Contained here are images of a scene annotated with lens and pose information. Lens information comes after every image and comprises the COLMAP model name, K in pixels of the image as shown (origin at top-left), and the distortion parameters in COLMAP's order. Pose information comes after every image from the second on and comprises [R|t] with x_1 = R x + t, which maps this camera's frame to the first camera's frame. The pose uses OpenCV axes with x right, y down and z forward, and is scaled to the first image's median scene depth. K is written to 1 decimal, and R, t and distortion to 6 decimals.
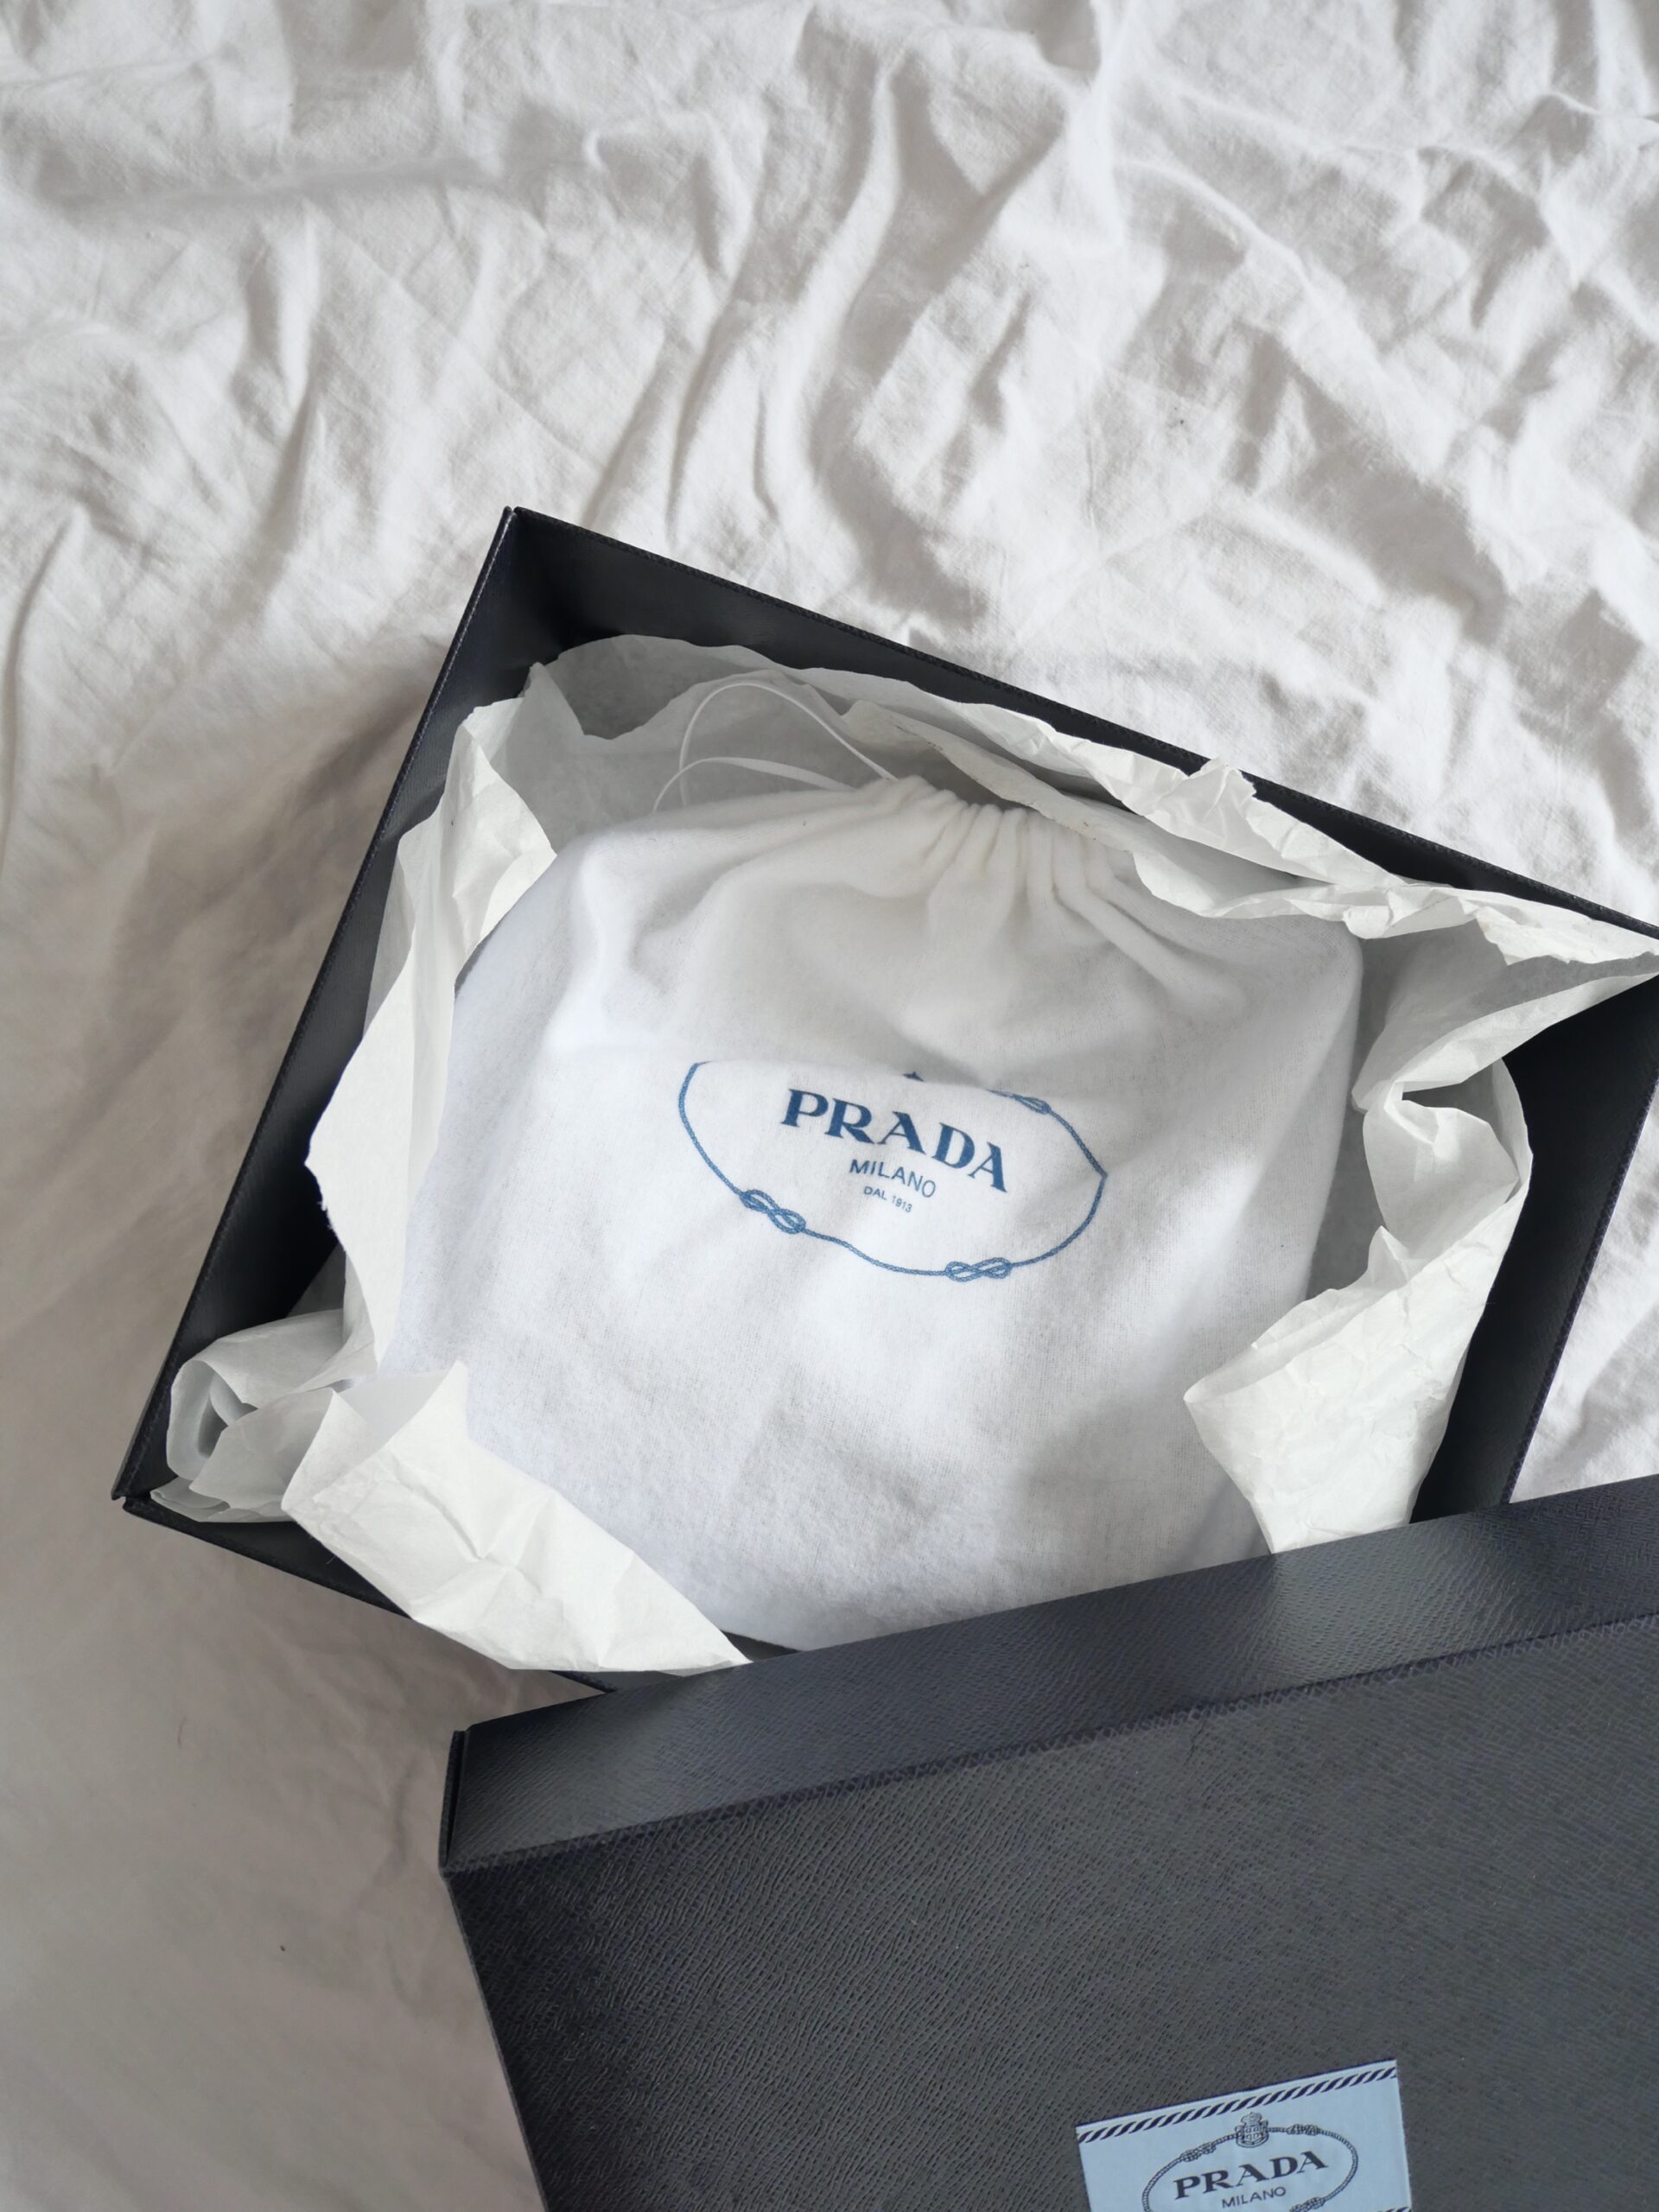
lens RADIAL K [[1927.3, 0, 775.3], [0, 1927.3, 1099.7], [0, 0, 1]] dist [-0.001947, -0.002543]
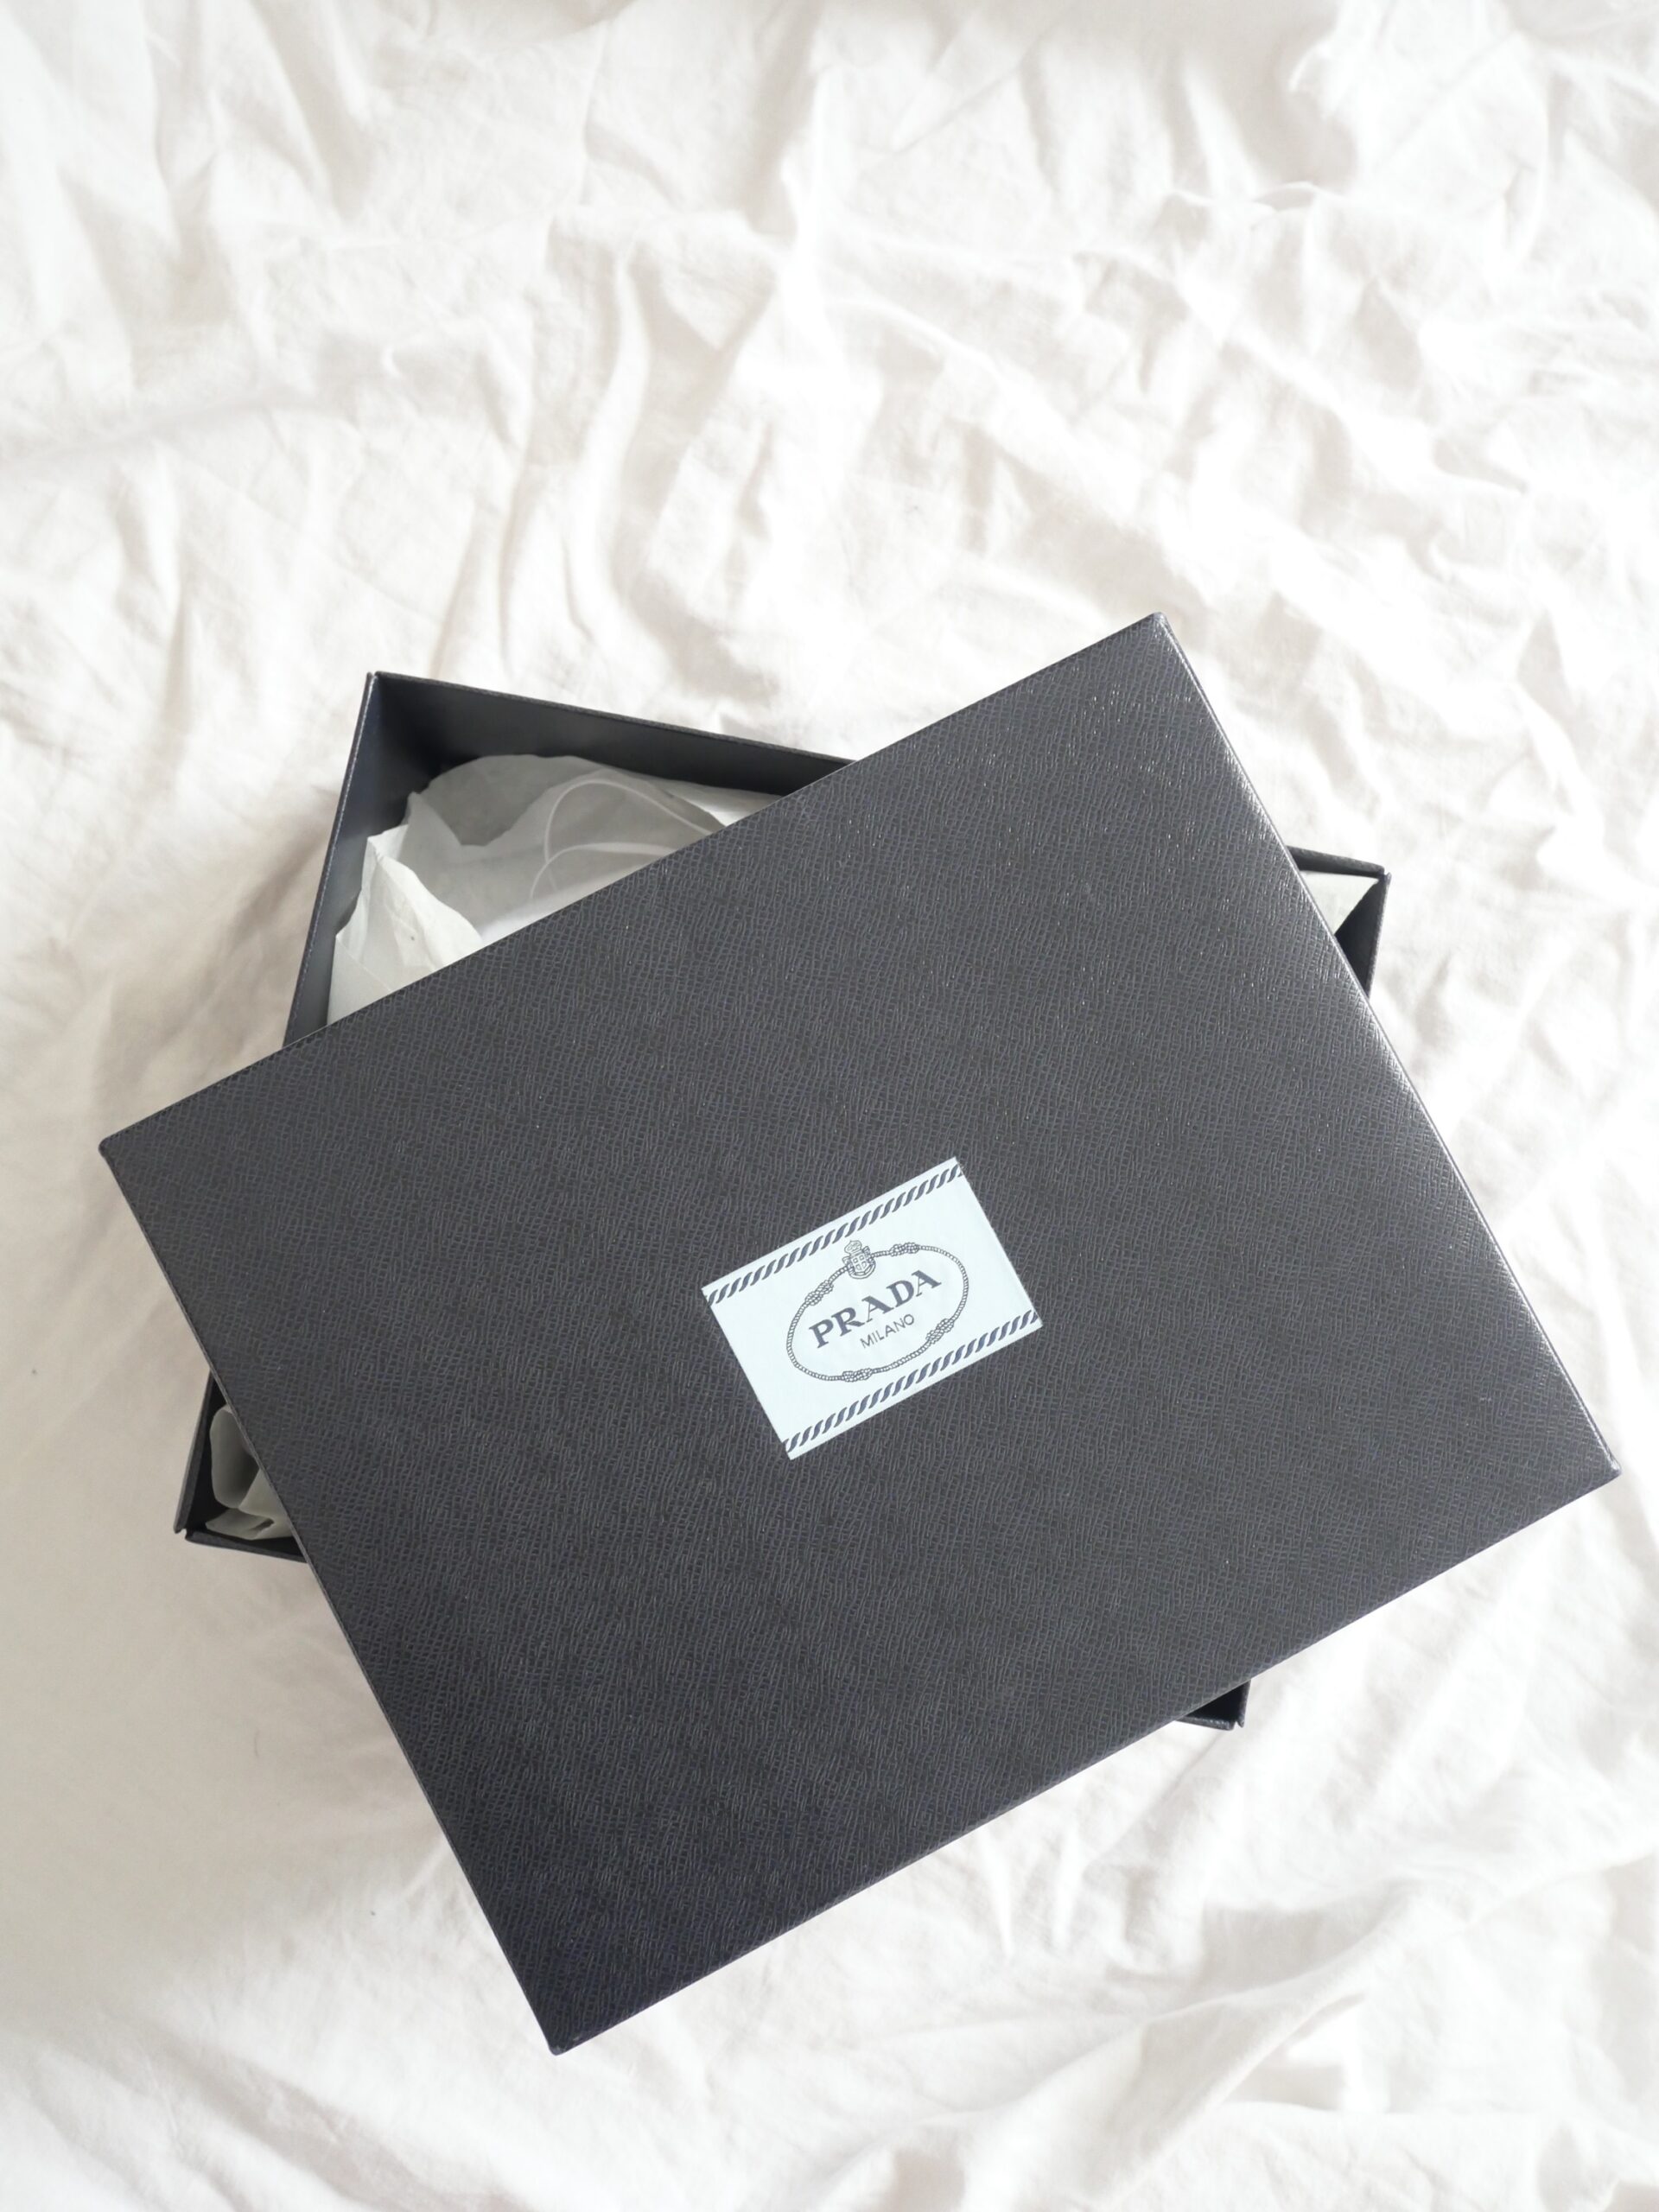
lens RADIAL K [[1927.3, 0, 775.3], [0, 1927.3, 1099.7], [0, 0, 1]] dist [-0.001947, -0.002543]
pose [[0.985352, -0.166199, 0.038192, 0.018793], [0.167512, 0.985277, -0.034190, 0.035715], [-0.031947, 0.040087, 0.998685, -0.175466]]
